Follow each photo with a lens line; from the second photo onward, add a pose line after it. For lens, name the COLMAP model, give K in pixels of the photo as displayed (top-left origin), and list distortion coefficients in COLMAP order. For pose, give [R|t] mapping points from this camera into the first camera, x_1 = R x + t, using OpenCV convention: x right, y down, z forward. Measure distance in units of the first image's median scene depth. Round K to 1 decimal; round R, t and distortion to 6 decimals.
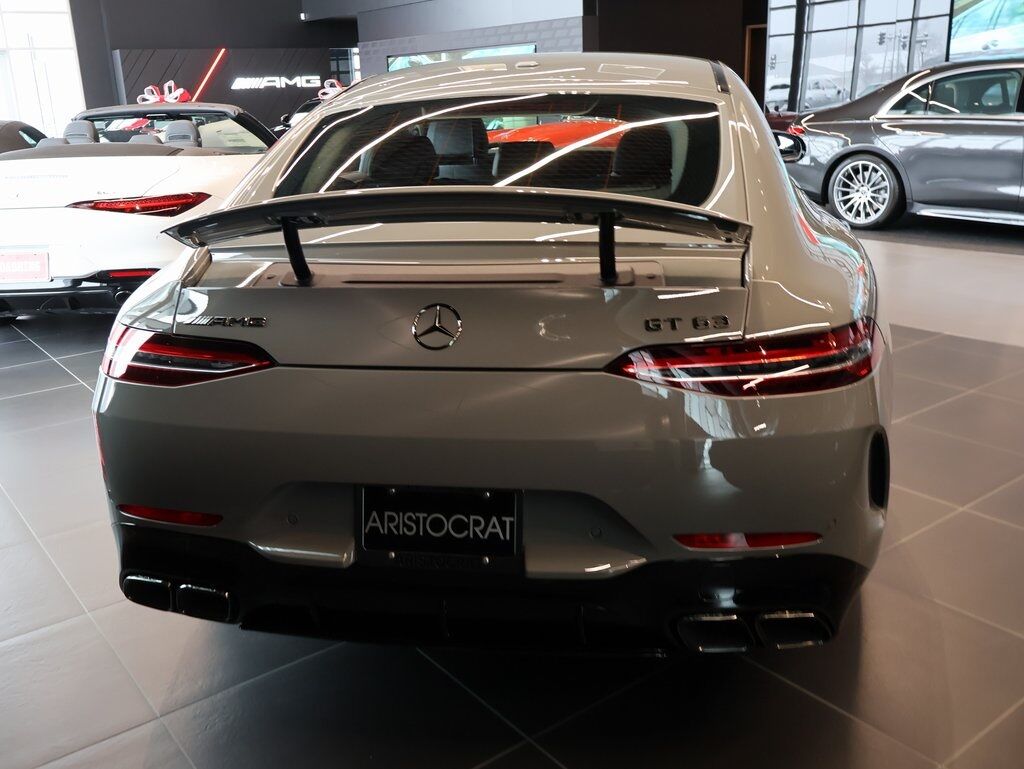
lens RADIAL K [[954.3, 0, 512.8], [0, 954.3, 376.9], [0, 0, 1]] dist [-0.005178, -0.007857]
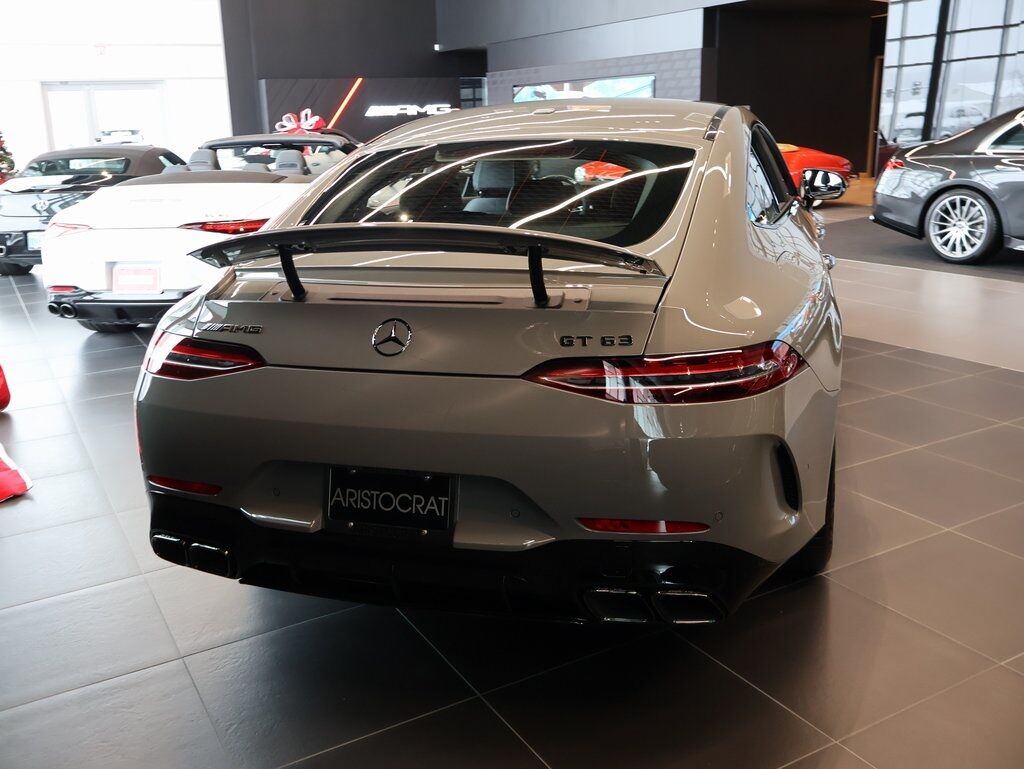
lens RADIAL K [[921.7, 0, 512.0], [0, 921.7, 384.5], [0, 0, 1]] dist [-0.042184, 0.086767]
pose [[0.993951, 0.036043, -0.103738, 0.163284], [-0.037403, 0.999238, -0.011194, 0.012166], [0.103255, 0.015007, 0.994542, -0.122912]]
